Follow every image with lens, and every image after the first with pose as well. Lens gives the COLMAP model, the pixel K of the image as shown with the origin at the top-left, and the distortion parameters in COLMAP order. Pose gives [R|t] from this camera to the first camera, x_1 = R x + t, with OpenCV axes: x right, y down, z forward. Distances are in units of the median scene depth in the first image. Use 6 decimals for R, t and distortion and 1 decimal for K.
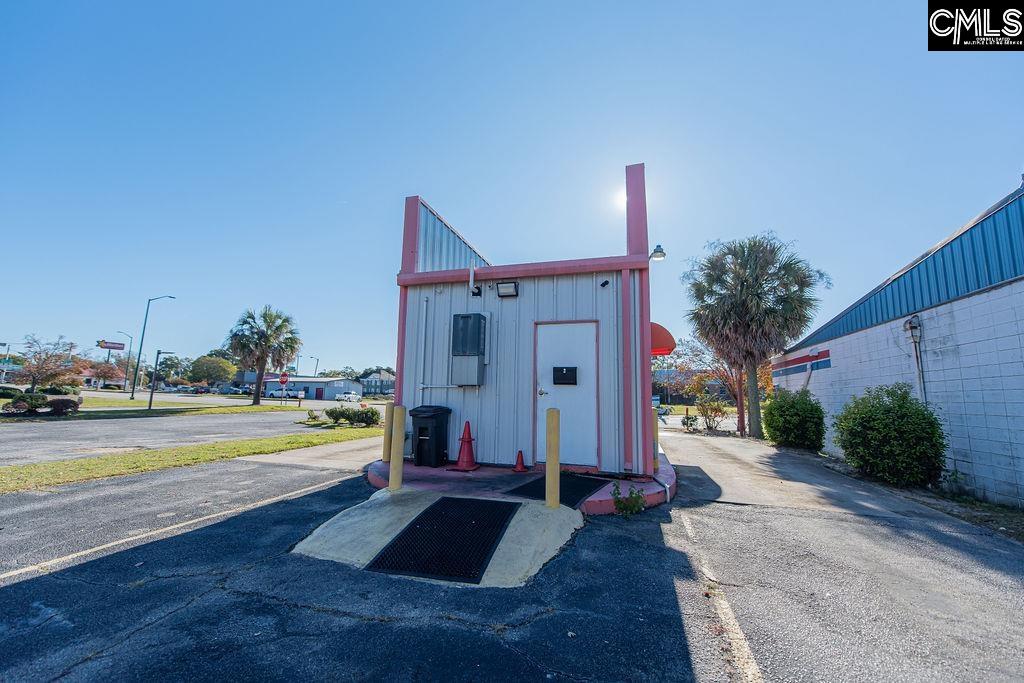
lens RADIAL K [[399.8, 0, 512.0], [0, 399.8, 341.3], [0, 0, 1]] dist [0.014391, -0.003306]
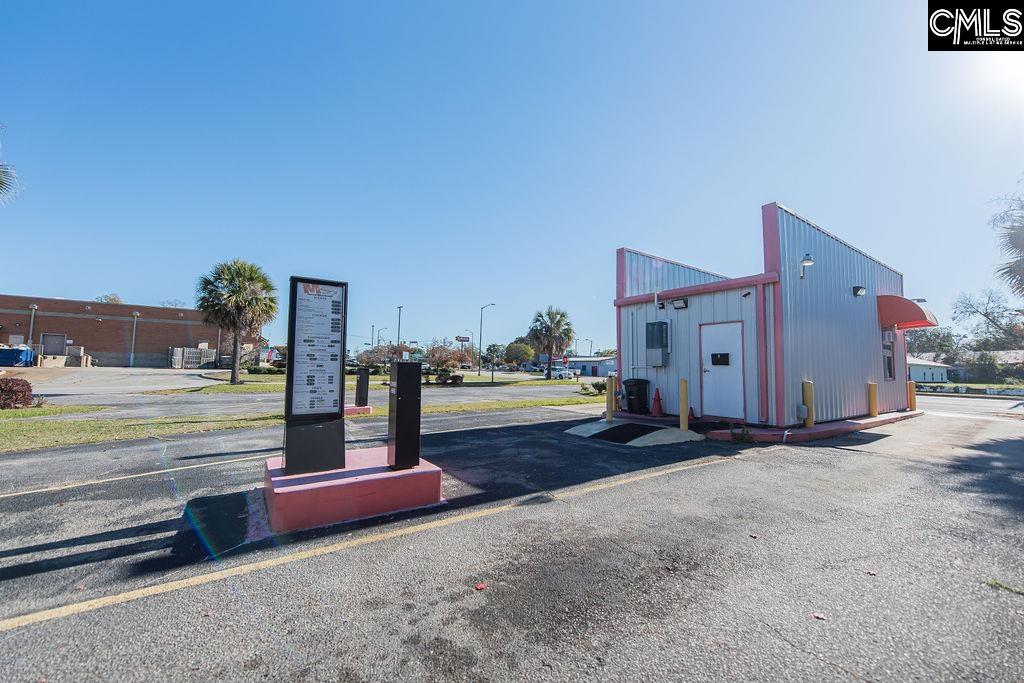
lens RADIAL K [[399.8, 0, 511.2], [0, 399.8, 341.6], [0, 0, 1]] dist [0.014391, -0.003306]
pose [[0.792206, -0.053224, -0.607928, 0.157023], [0.088352, 0.995697, 0.027960, -0.033381], [0.603824, -0.075862, 0.793500, -0.242156]]
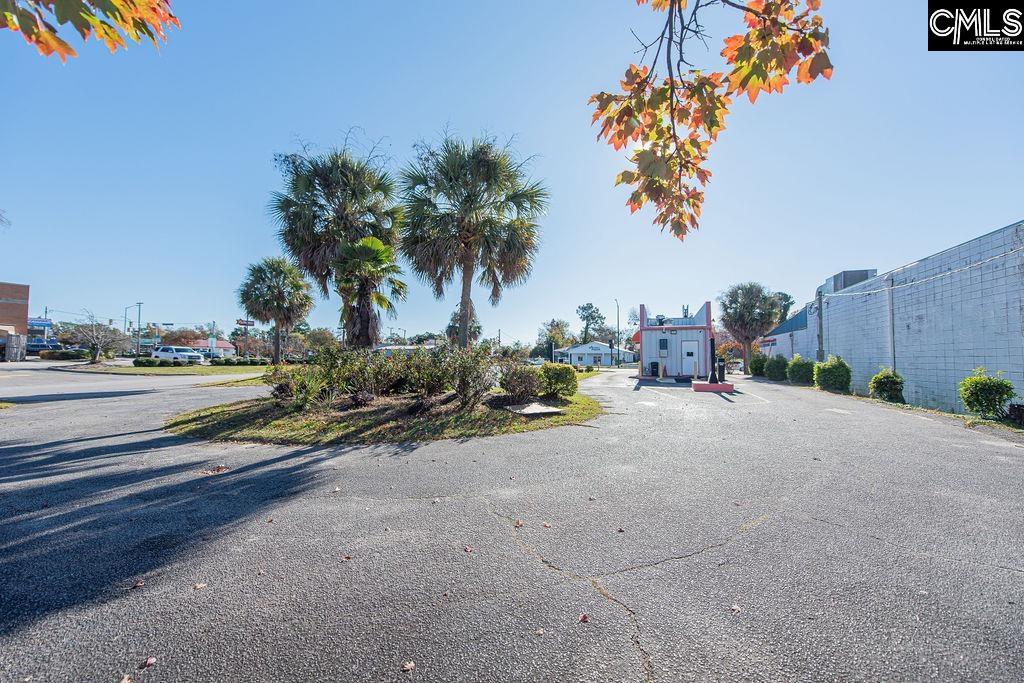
lens RADIAL K [[399.8, 0, 512.4], [0, 399.8, 338.5], [0, 0, 1]] dist [0.014391, -0.003306]
pose [[0.998467, -0.020064, -0.051588, -0.542776], [0.024637, 0.995672, 0.089607, -0.179340], [0.049567, -0.090741, 0.994640, -1.169744]]
